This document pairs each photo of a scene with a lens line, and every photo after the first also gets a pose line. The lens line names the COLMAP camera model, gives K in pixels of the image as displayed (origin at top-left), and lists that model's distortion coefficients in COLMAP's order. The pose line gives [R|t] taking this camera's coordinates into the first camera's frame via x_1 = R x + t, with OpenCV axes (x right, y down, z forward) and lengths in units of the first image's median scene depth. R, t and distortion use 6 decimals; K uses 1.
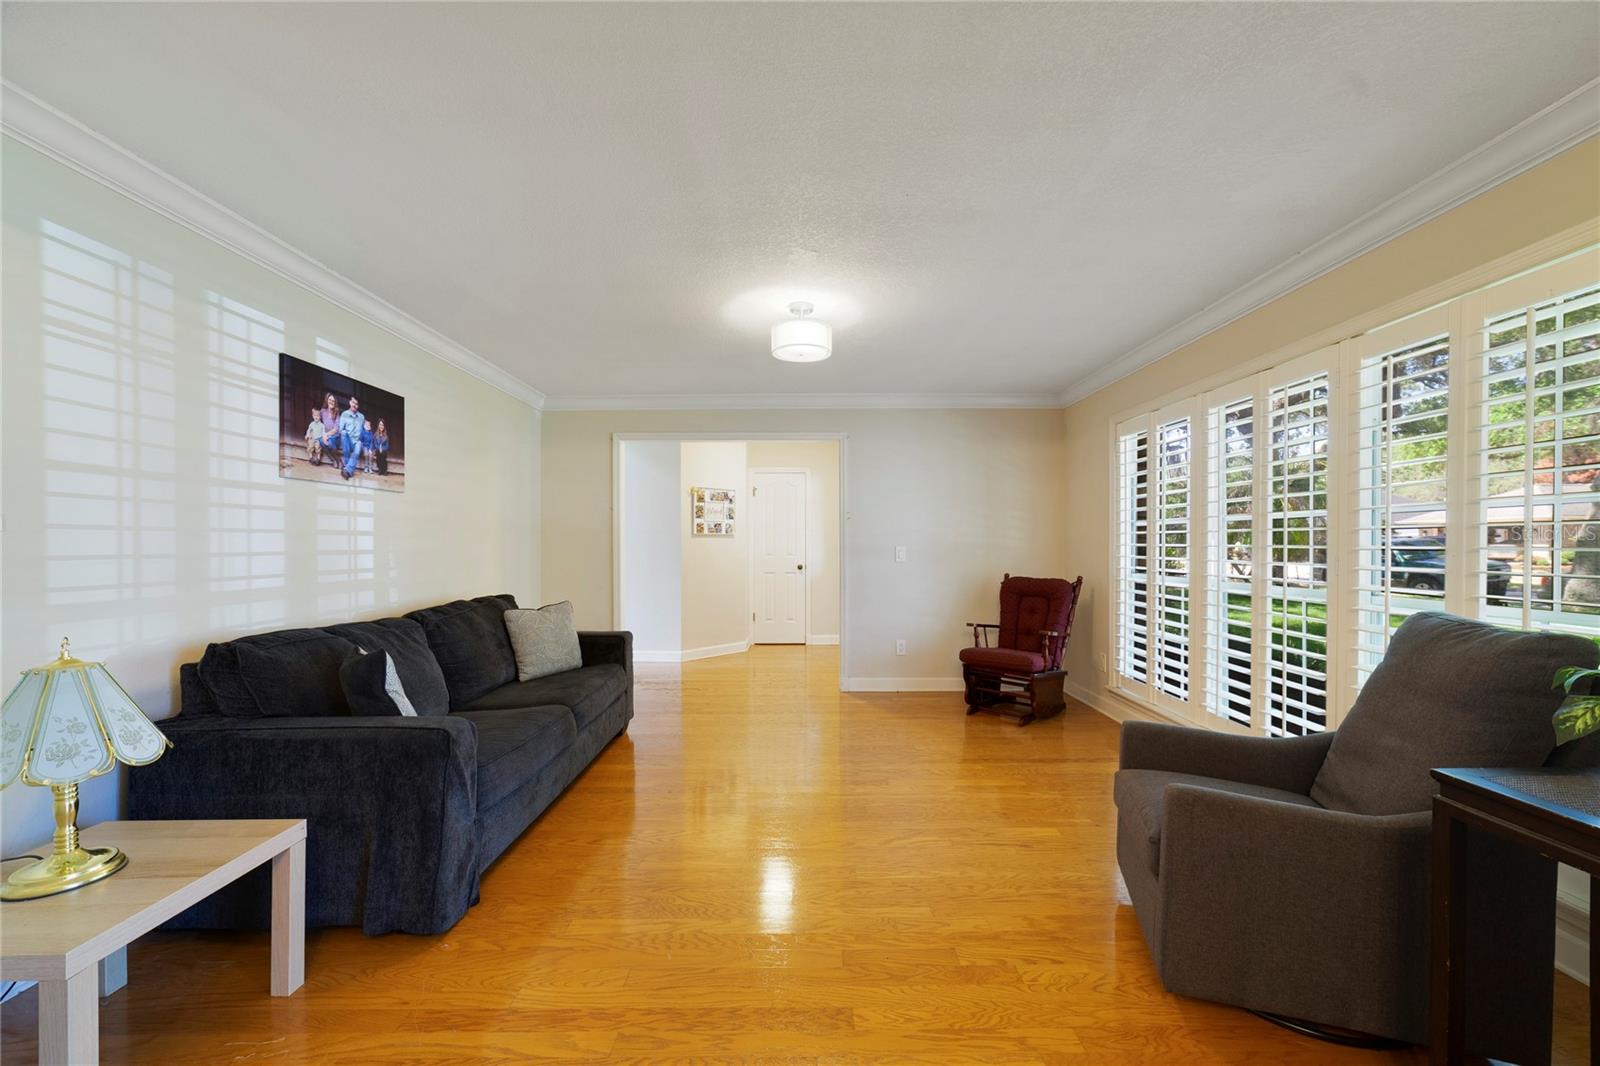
lens RADIAL K [[616.4, 0, 804.1], [0, 616.4, 543.1], [0, 0, 1]] dist [-0.026776, 0.012429]
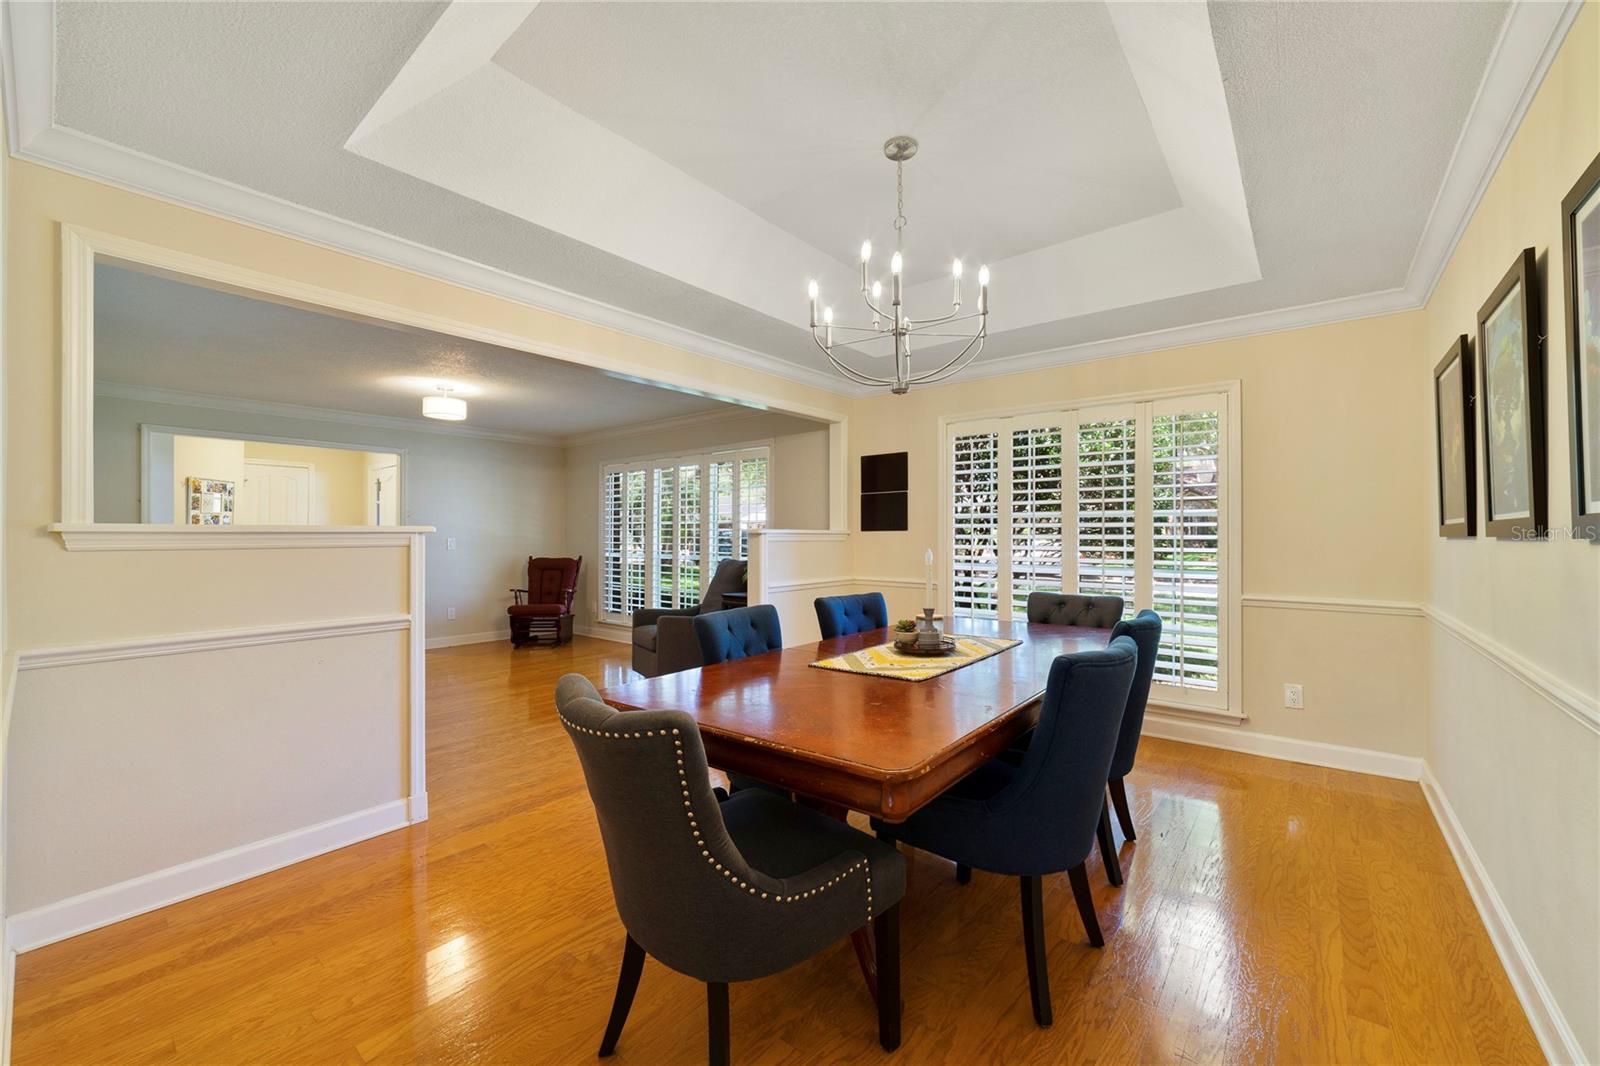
lens RADIAL K [[616.4, 0, 804.1], [0, 616.4, 543.1], [0, 0, 1]] dist [-0.026776, 0.012429]
pose [[0.639284, -0.010054, 0.768905, -0.424127], [-0.000321, 0.999911, 0.013342, -0.001627], [-0.768971, -0.008777, 0.639223, -0.494300]]
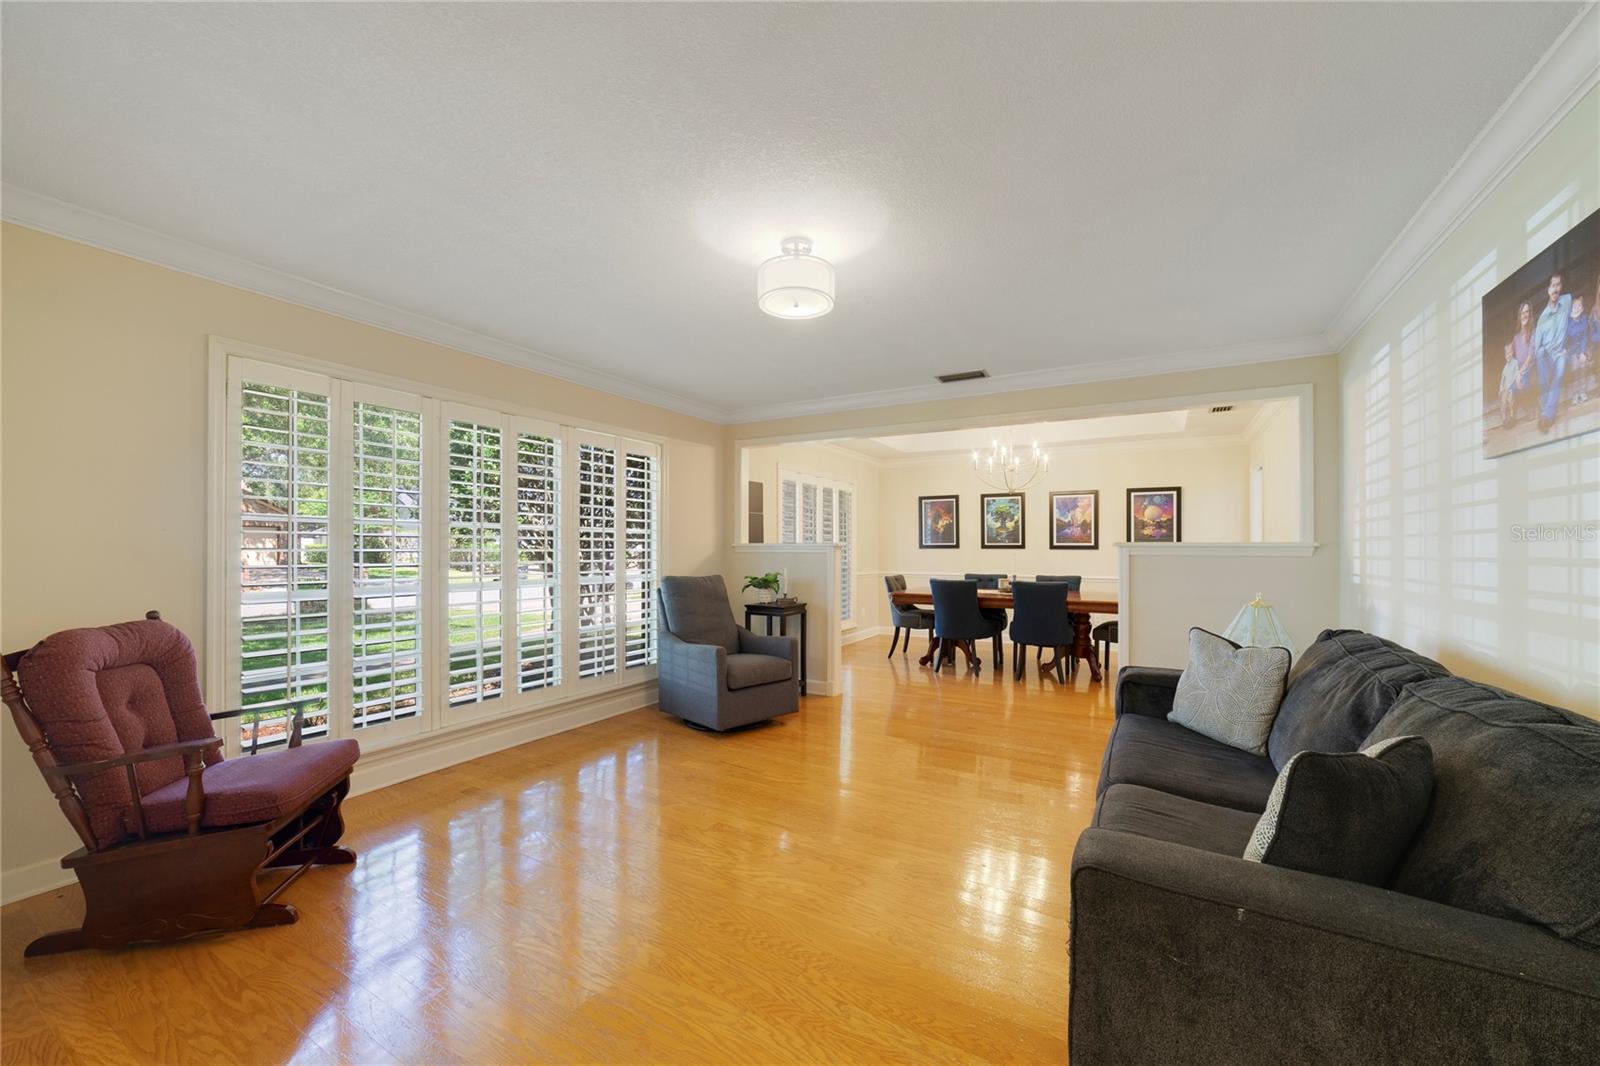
lens RADIAL K [[610.6, 0, 800.0], [0, 610.6, 533.0], [0, 0, 1]] dist [-0.025090, 0.000164]
pose [[-0.863965, 0.011752, 0.503415, -0.069089], [-0.002650, 0.999608, -0.027883, 0.000796], [-0.503545, -0.025424, -0.863595, 0.291930]]
